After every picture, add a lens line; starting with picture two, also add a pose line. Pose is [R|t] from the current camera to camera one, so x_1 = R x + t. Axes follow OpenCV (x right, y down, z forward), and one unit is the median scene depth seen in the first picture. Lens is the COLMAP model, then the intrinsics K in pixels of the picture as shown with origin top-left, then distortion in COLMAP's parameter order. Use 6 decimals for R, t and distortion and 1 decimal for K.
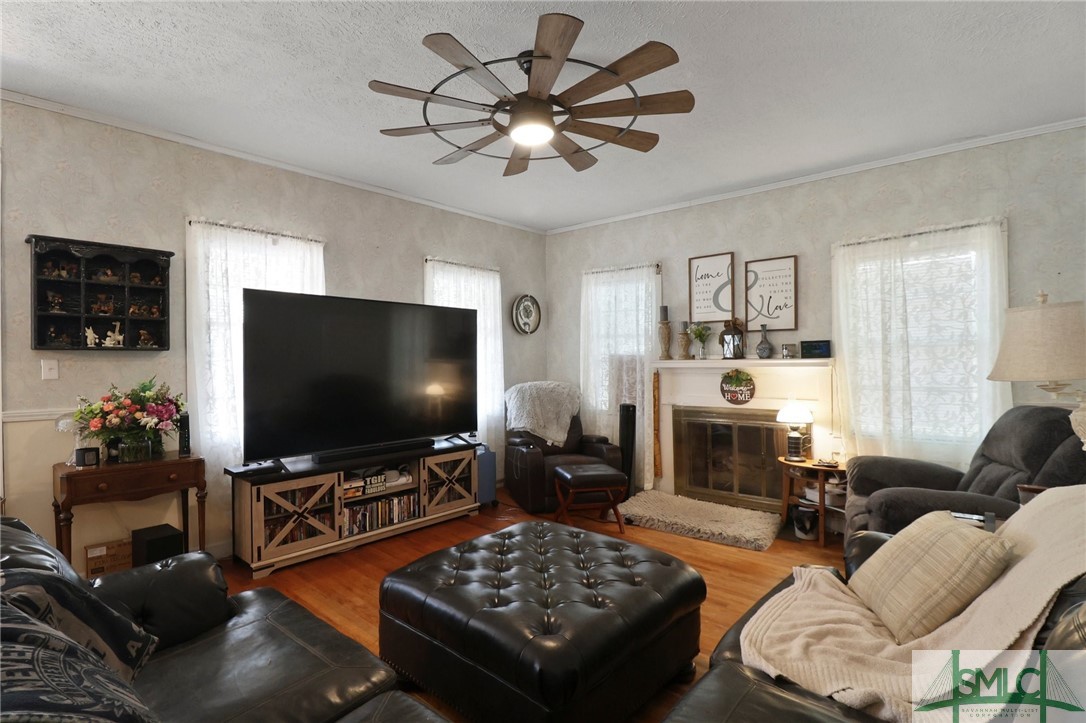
lens RADIAL K [[518.3, 0, 536.4], [0, 518.3, 365.1], [0, 0, 1]] dist [-0.005751, -0.000261]
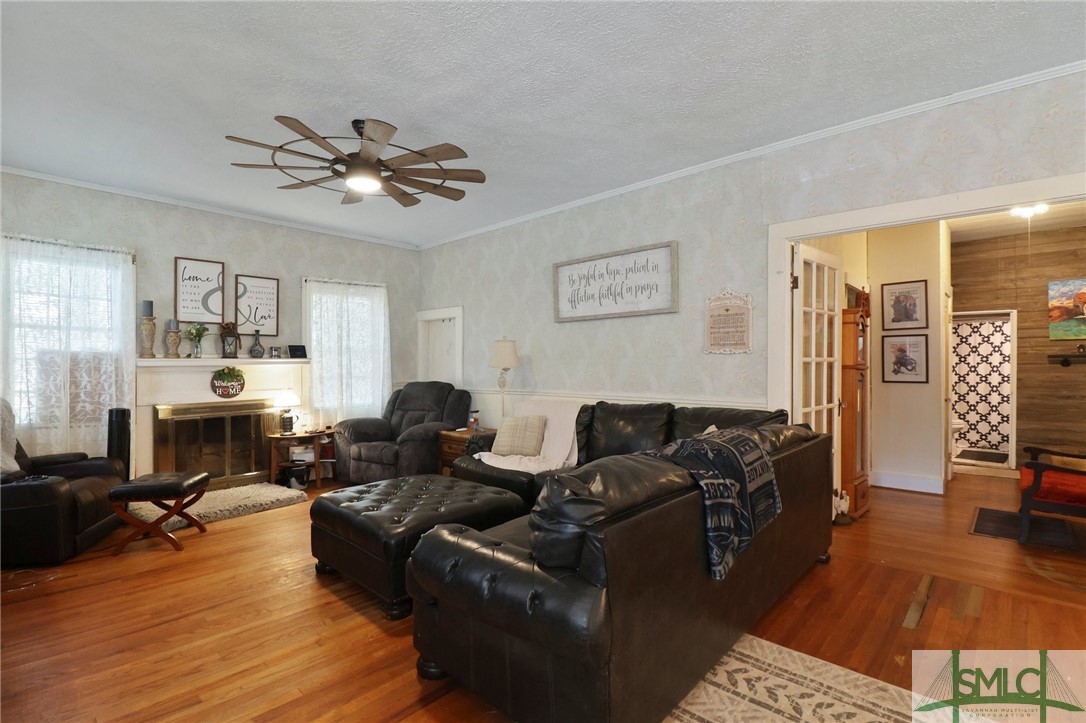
lens RADIAL K [[518.3, 0, 535.8], [0, 518.3, 359.5], [0, 0, 1]] dist [-0.005751, -0.000261]
pose [[0.006033, 0.007928, 0.999950, -0.748758], [0.008601, 0.999931, -0.007980, 0.006180], [-0.999945, 0.008648, 0.005964, 0.323319]]
